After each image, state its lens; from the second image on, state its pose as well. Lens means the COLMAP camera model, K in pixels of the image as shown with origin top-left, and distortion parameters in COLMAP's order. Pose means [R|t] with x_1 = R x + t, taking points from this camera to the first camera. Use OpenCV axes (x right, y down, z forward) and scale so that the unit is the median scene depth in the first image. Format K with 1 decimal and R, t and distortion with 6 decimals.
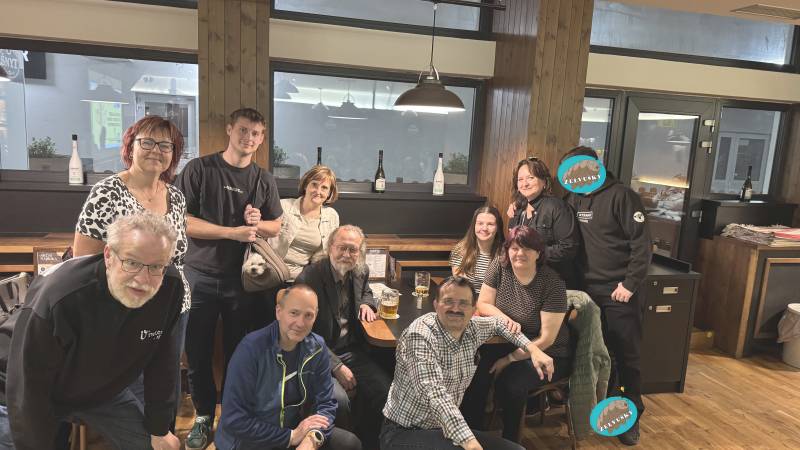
lens RADIAL K [[561.3, 0, 402.3], [0, 561.3, 225.2], [0, 0, 1]] dist [0.016541, -0.038312]
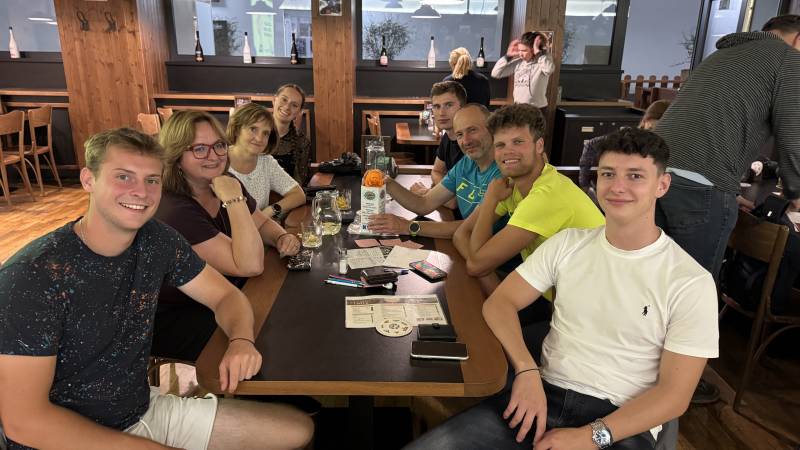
lens RADIAL K [[561.3, 0, 398.9], [0, 561.3, 232.9], [0, 0, 1]] dist [0.016541, -0.038312]
pose [[0.967028, 0.046811, -0.250332, 0.252442], [-0.008043, 0.988085, 0.153698, 0.139652], [0.254544, -0.146617, 0.955882, -0.470870]]
